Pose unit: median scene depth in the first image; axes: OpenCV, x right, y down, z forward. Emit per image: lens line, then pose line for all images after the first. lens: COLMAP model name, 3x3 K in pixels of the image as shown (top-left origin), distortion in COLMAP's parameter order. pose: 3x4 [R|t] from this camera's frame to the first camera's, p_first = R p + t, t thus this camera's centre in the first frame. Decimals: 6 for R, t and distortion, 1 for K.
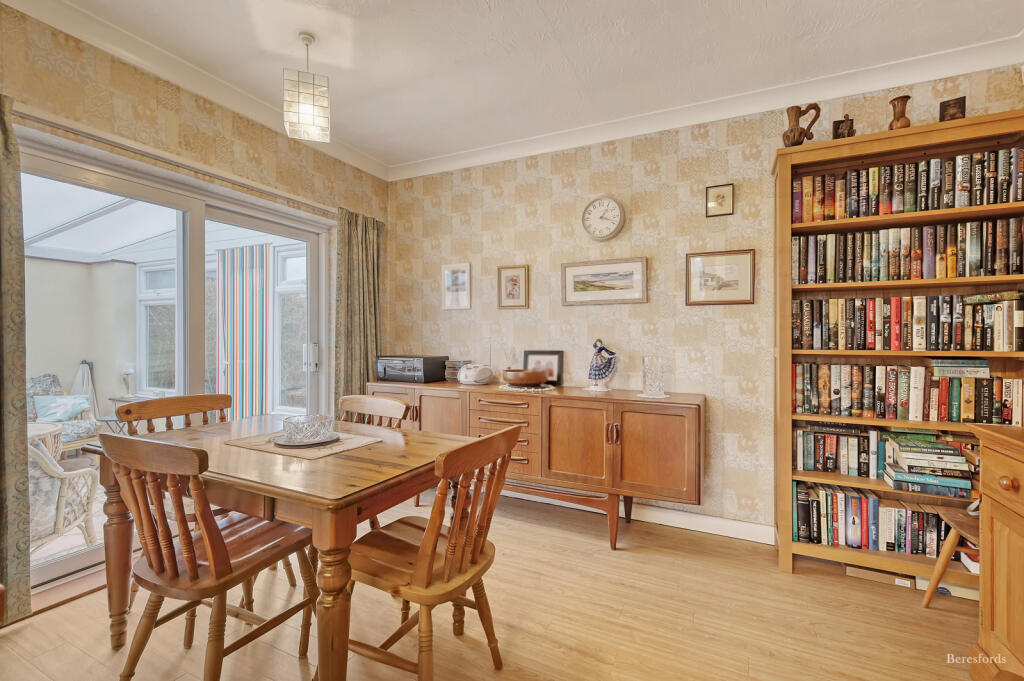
lens RADIAL K [[444.3, 0, 494.6], [0, 444.3, 339.4], [0, 0, 1]] dist [0.008300, -0.000204]
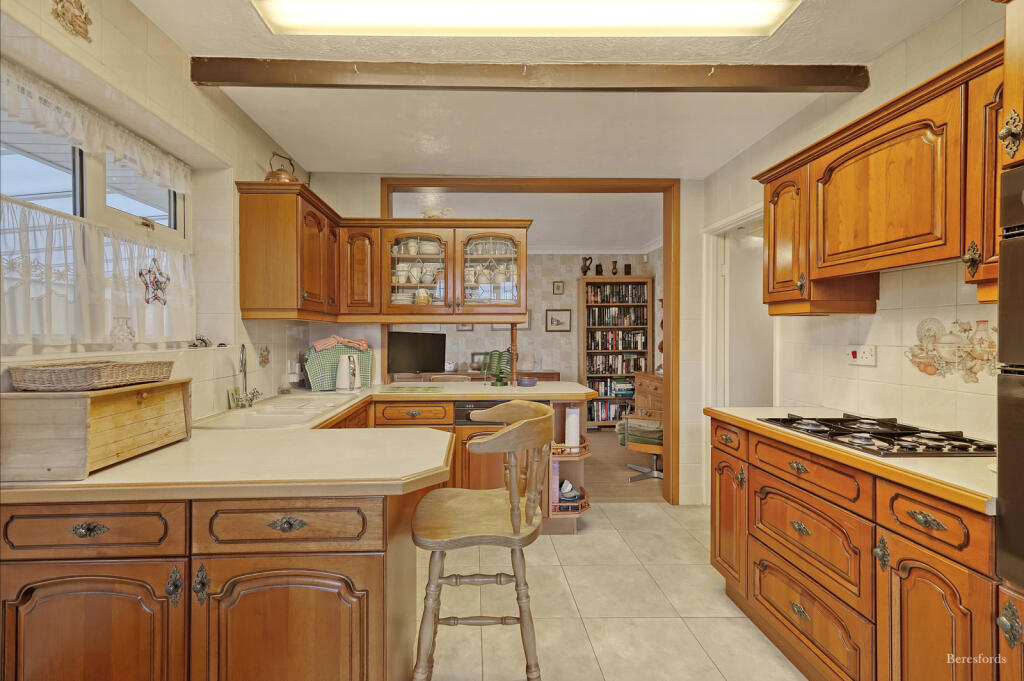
lens RADIAL K [[444.3, 0, 513.6], [0, 444.3, 338.8], [0, 0, 1]] dist [0.008300, -0.000204]
pose [[0.852013, -0.009042, 0.523443, -1.121260], [0.007388, 0.999959, 0.005249, -0.064870], [-0.523469, -0.000605, 0.852044, -1.067258]]
